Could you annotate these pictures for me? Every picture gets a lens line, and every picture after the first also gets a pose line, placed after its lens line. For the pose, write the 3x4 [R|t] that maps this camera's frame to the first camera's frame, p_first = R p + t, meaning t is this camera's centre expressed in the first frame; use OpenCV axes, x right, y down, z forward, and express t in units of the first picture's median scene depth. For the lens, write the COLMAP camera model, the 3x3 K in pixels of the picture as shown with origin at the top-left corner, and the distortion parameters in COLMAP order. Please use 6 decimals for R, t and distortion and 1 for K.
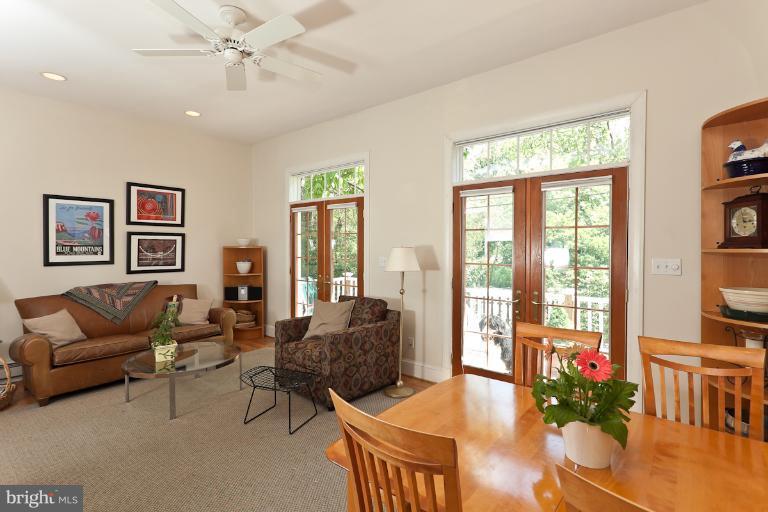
lens RADIAL K [[372.3, 0, 378.8], [0, 372.3, 248.9], [0, 0, 1]] dist [-0.002101, -0.000307]
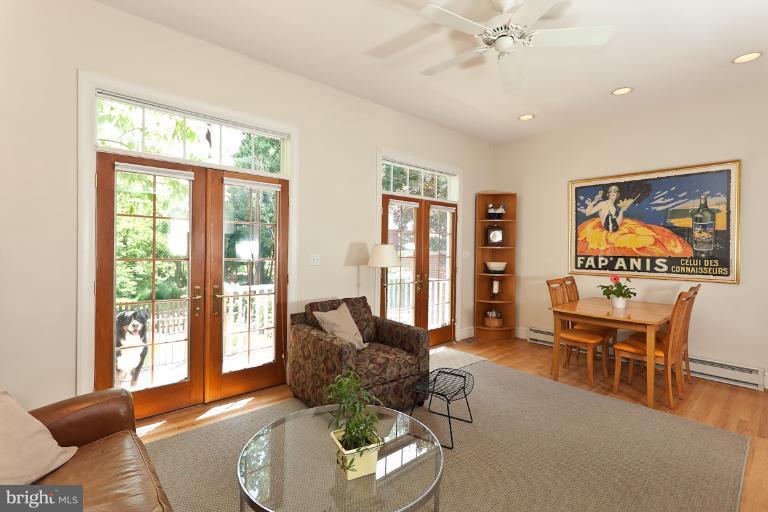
lens RADIAL K [[372.3, 0, 378.8], [0, 372.3, 248.9], [0, 0, 1]] dist [-0.002101, -0.000307]
pose [[0.136746, -0.014429, 0.990501, -1.177421], [-0.018633, 0.999680, 0.017135, -0.012288], [-0.990431, -0.020799, 0.136434, 1.000440]]
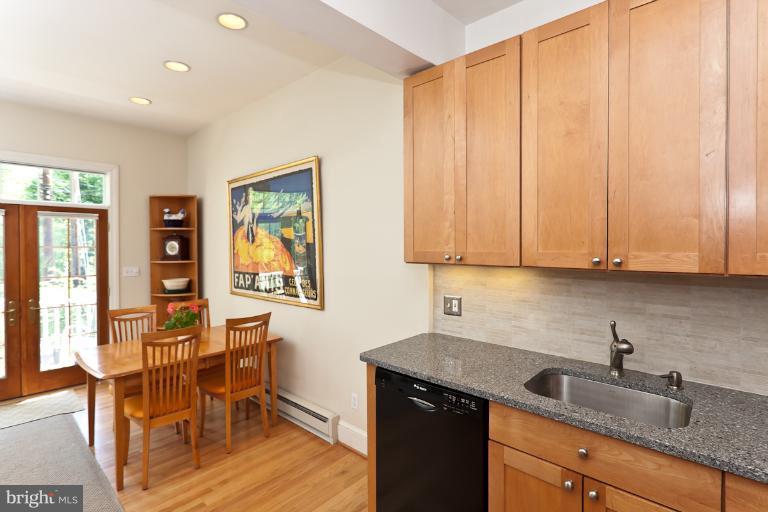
lens RADIAL K [[390.2, 0, 384.1], [0, 390.2, 249.2], [0, 0, 1]] dist [-0.004680, -0.000458]
pose [[0.029732, -0.017667, 0.999402, -0.834472], [-0.003888, 0.999834, 0.017790, -0.077938], [-0.999550, -0.004415, 0.029658, -0.194196]]
